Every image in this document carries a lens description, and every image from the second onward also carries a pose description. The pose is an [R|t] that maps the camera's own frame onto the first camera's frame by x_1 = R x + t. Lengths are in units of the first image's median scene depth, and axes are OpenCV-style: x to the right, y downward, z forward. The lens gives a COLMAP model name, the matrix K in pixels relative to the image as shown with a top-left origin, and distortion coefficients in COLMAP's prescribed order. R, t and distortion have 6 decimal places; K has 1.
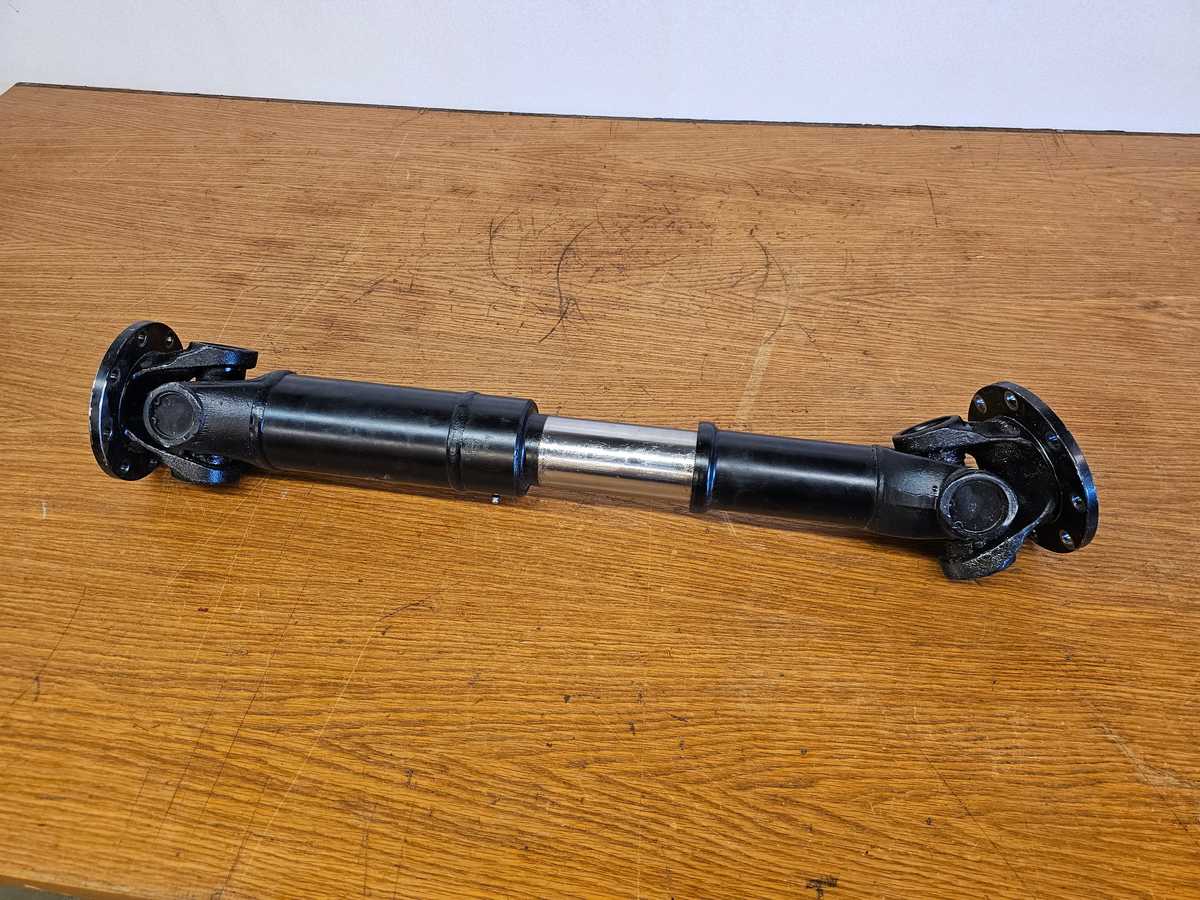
lens RADIAL K [[787.1, 0, 600.0], [0, 787.1, 450.0], [0, 0, 1]] dist [-0.028940, 0.000496]
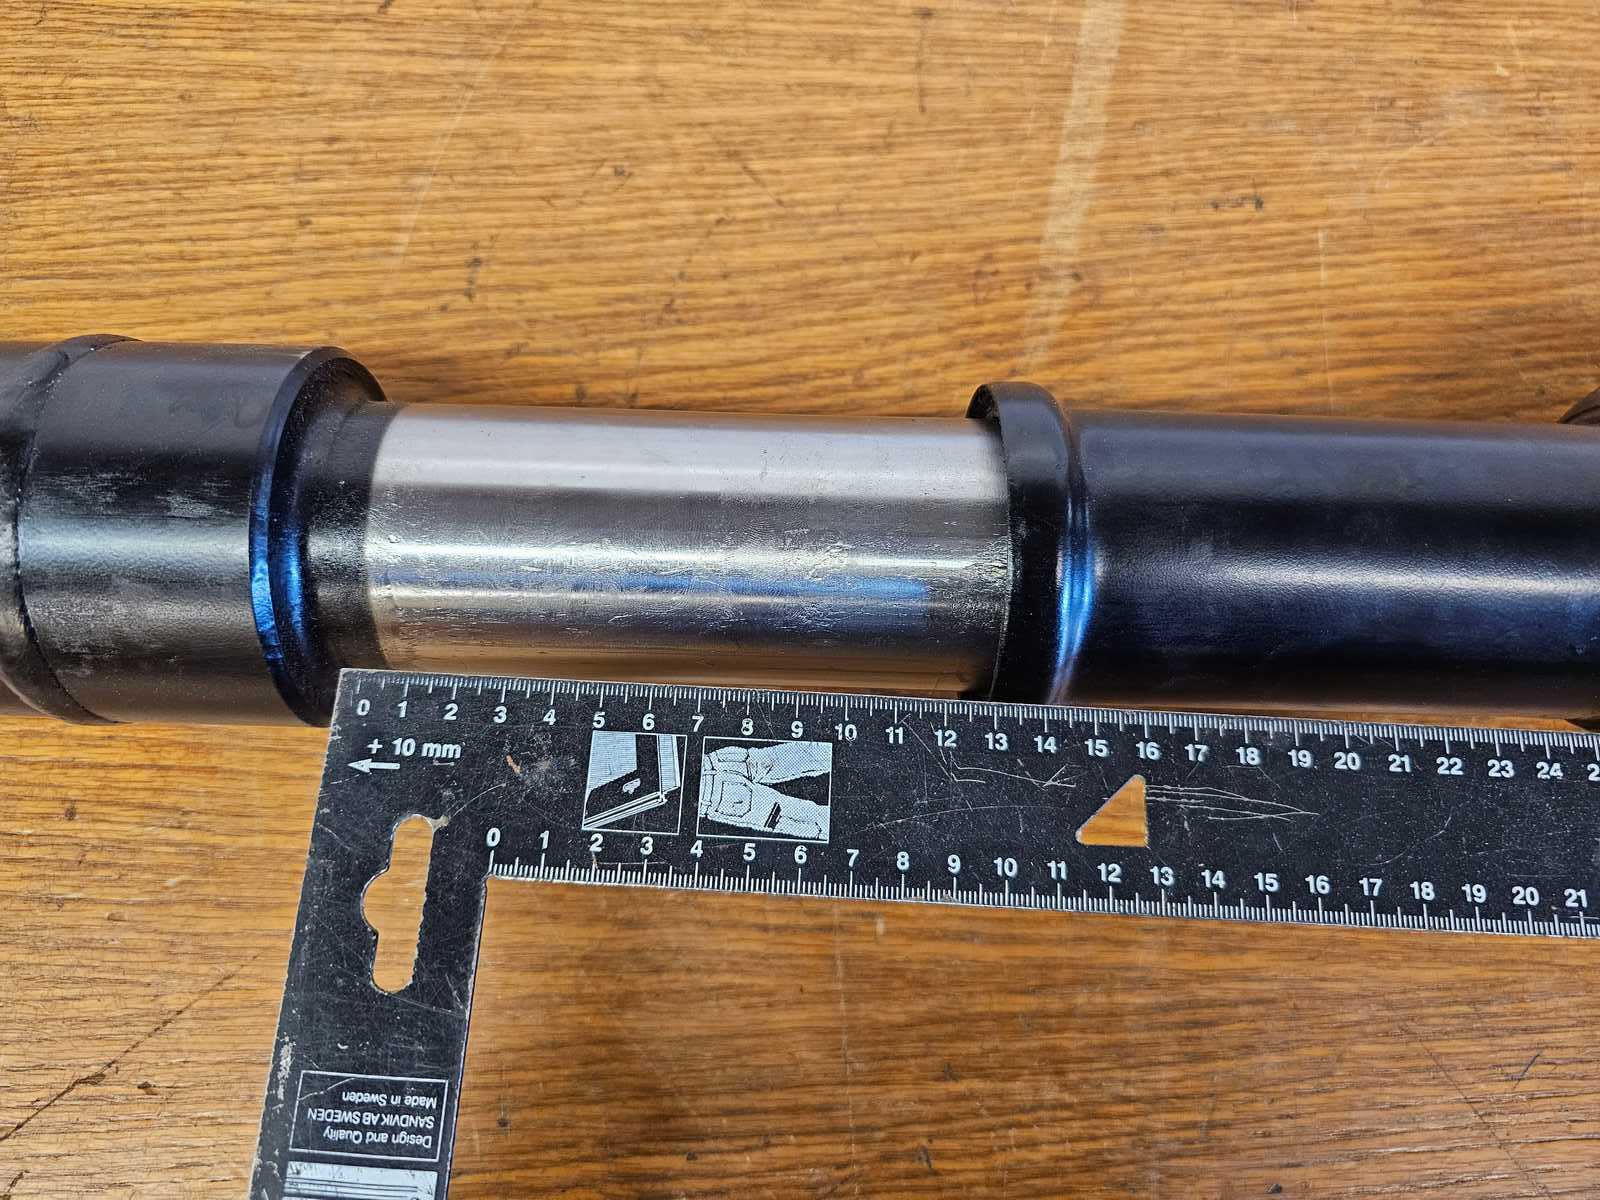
lens RADIAL K [[1049.4, 0, 800.0], [0, 1049.4, 600.0], [0, 0, 1]] dist [-0.028940, 0.000496]
pose [[0.989448, -0.126007, 0.071515, 0.033318], [0.081983, 0.893888, 0.440730, -0.124616], [-0.119461, -0.430217, 0.894786, 0.676676]]
